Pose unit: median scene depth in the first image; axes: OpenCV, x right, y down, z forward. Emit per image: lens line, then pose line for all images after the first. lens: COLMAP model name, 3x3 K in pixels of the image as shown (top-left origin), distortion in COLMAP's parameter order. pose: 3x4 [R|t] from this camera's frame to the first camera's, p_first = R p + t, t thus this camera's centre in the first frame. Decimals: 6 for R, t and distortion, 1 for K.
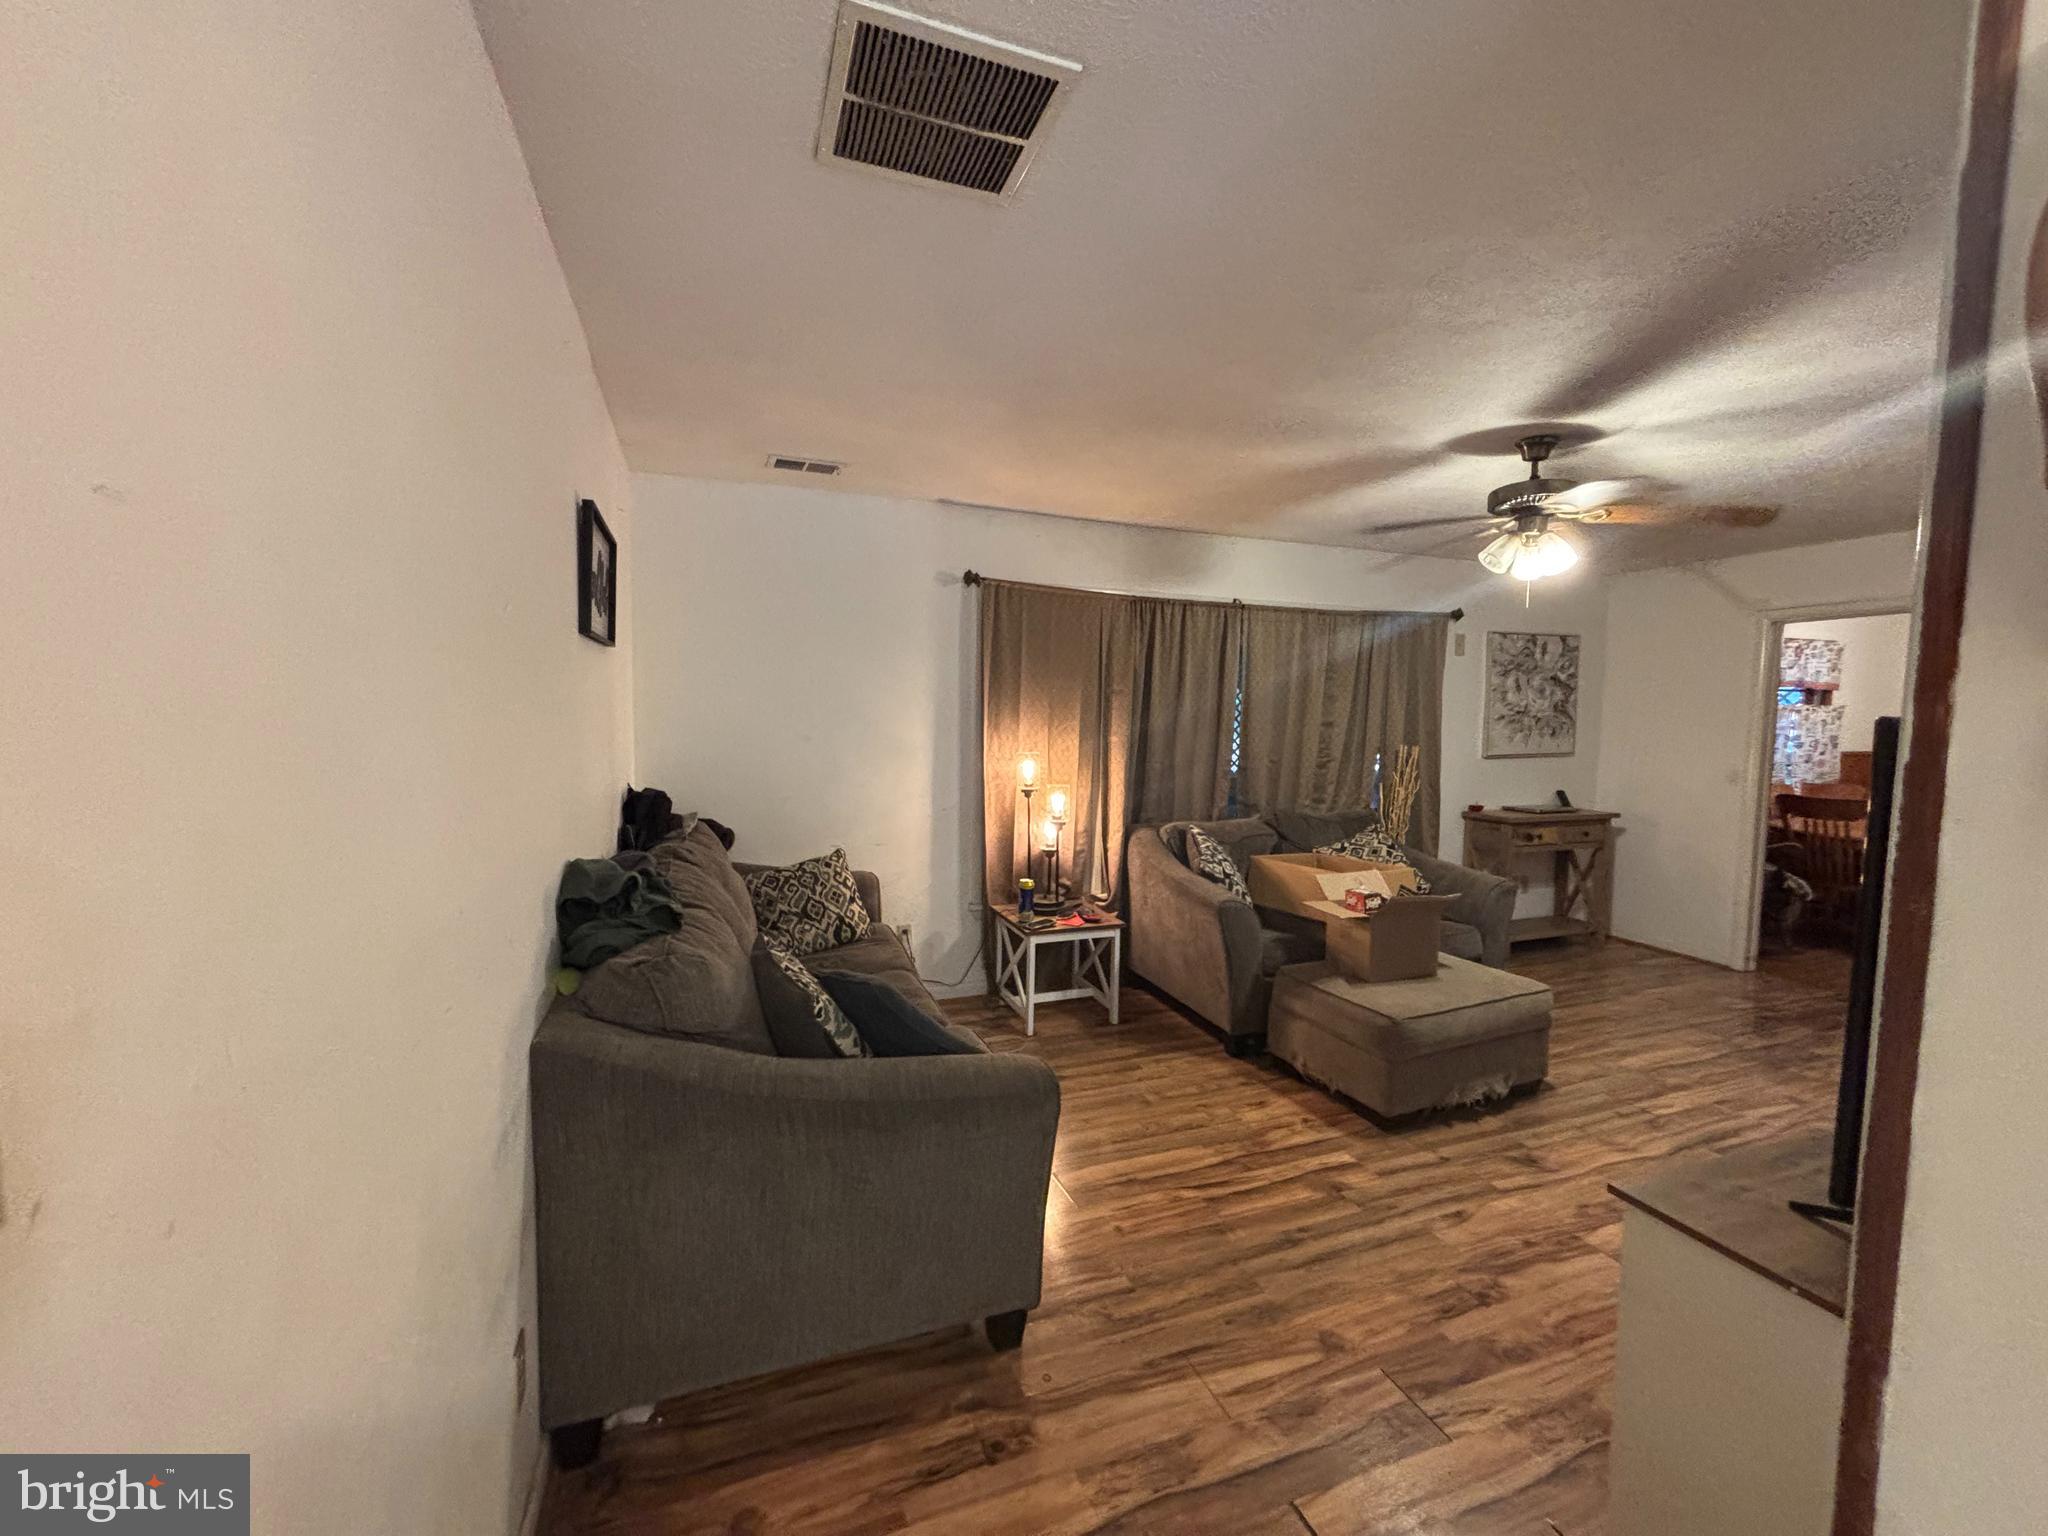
lens RADIAL K [[819.8, 0, 1035.5], [0, 819.8, 767.7], [0, 0, 1]] dist [-0.000609, 0.001117]
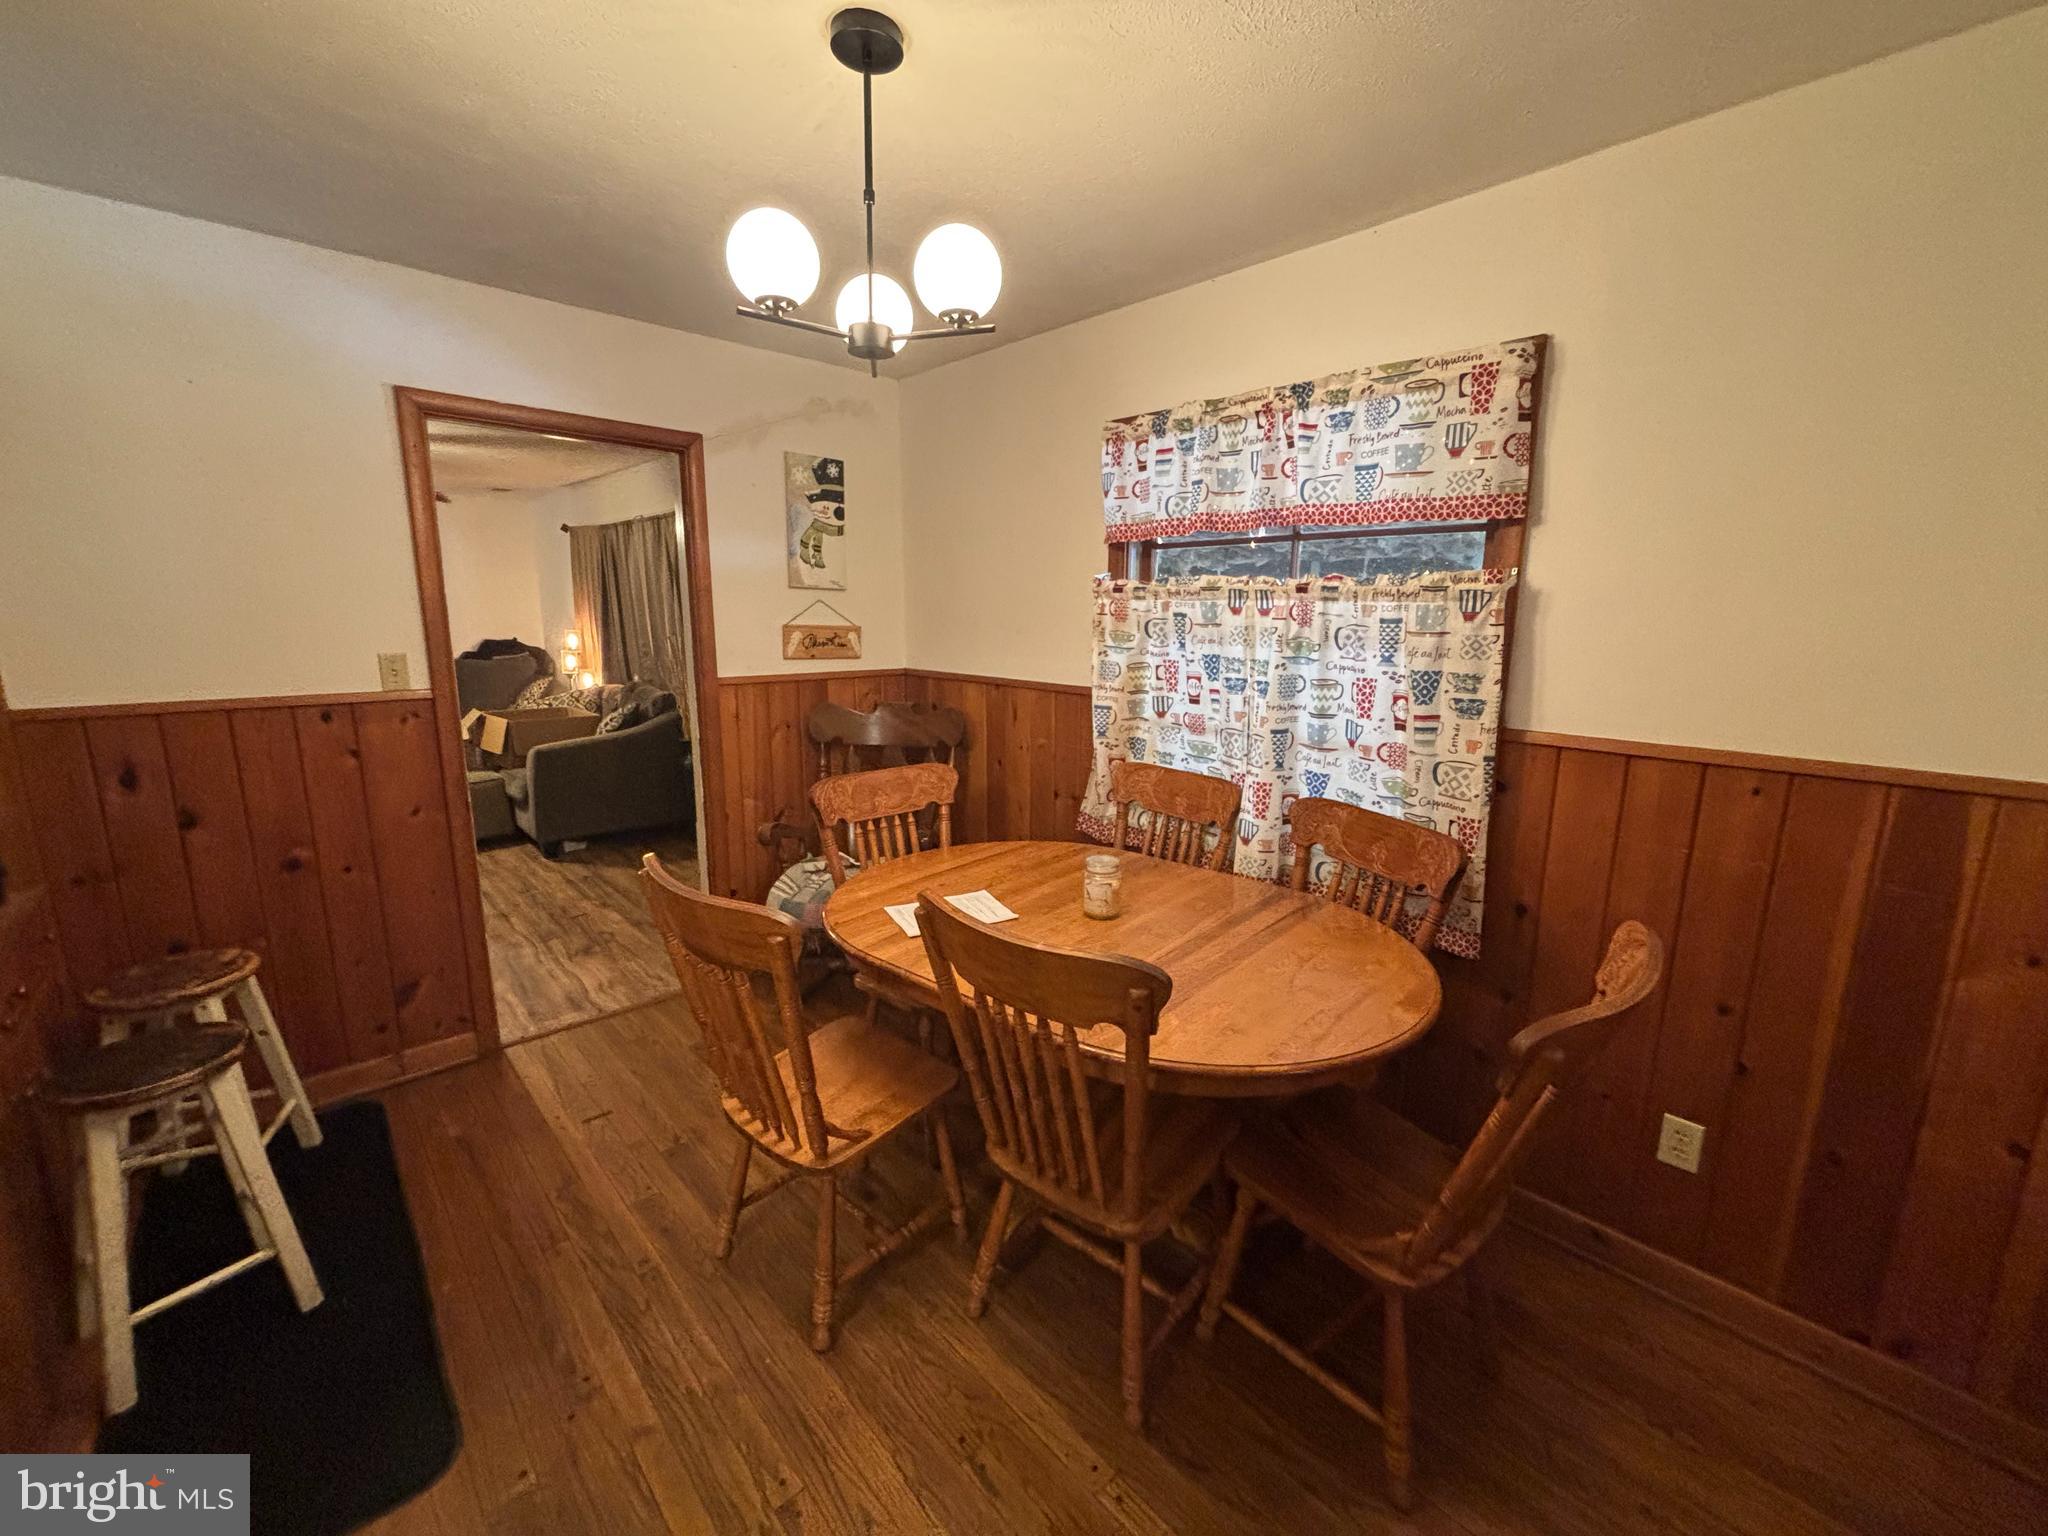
lens RADIAL K [[819.8, 0, 1032.7], [0, 819.8, 769.1], [0, 0, 1]] dist [-0.000609, 0.001117]
pose [[0.393832, 0.170289, -0.903271, 2.433516], [-0.070330, 0.985391, 0.155107, -0.082515], [0.916488, 0.002441, 0.400055, 1.499201]]
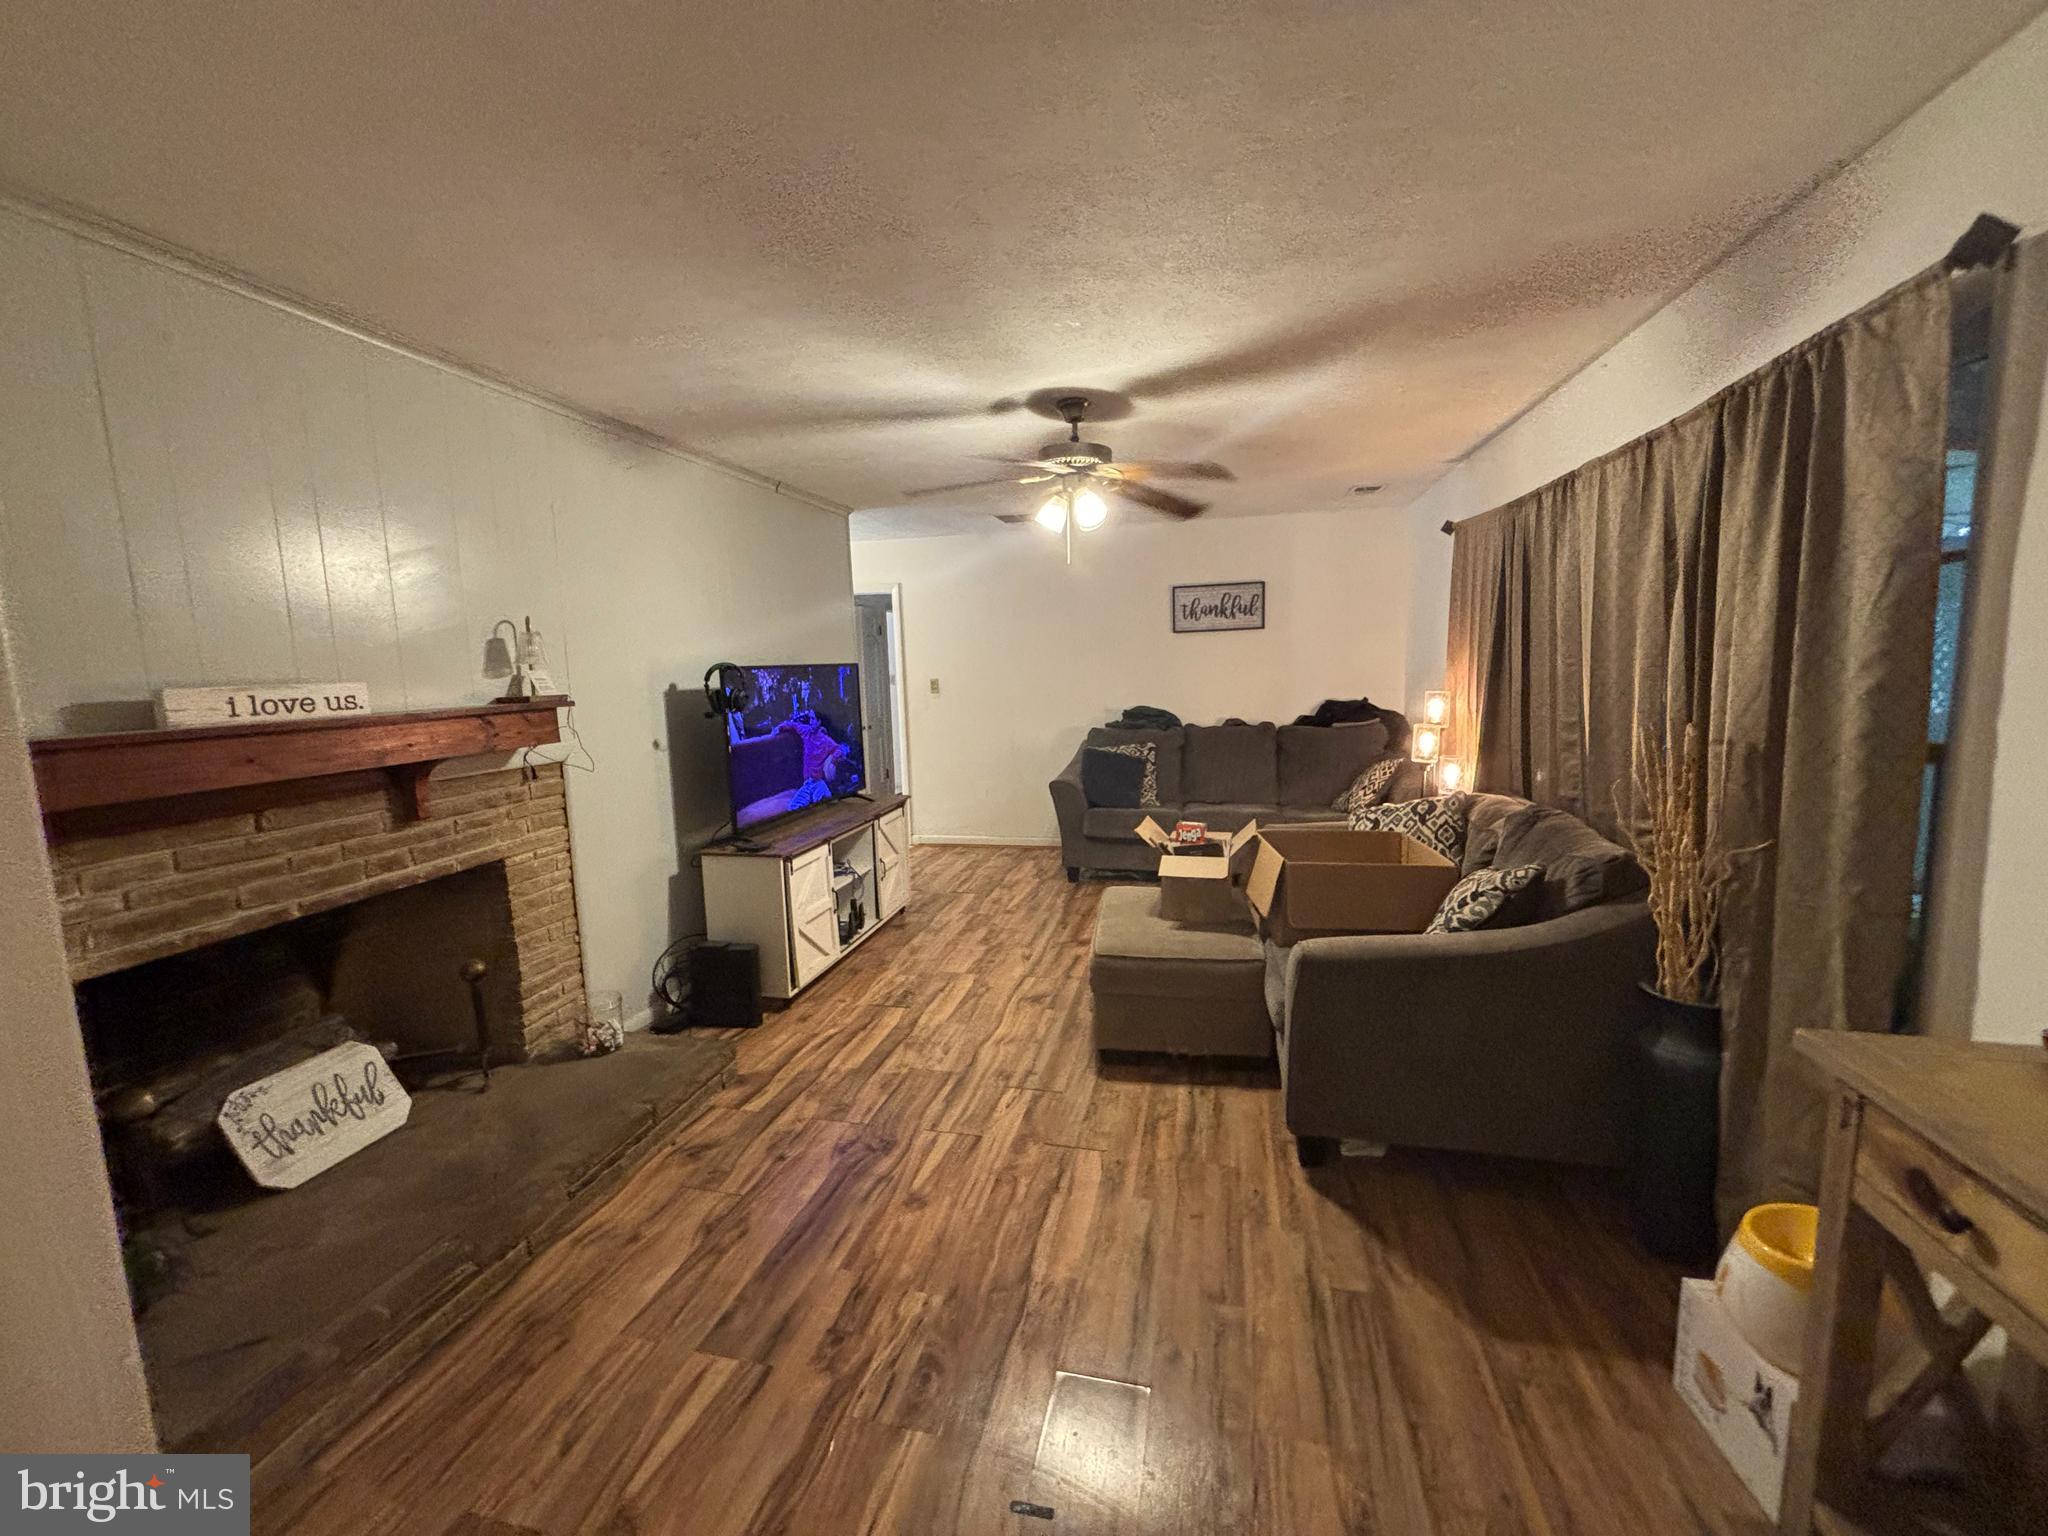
lens RADIAL K [[819.8, 0, 1025.3], [0, 819.8, 764.5], [0, 0, 1]] dist [-0.000609, 0.001117]
pose [[-0.559305, 0.111074, -0.821487, 1.430549], [-0.032368, 0.987301, 0.155531, -0.089264], [0.828330, 0.113579, -0.548607, 1.438656]]
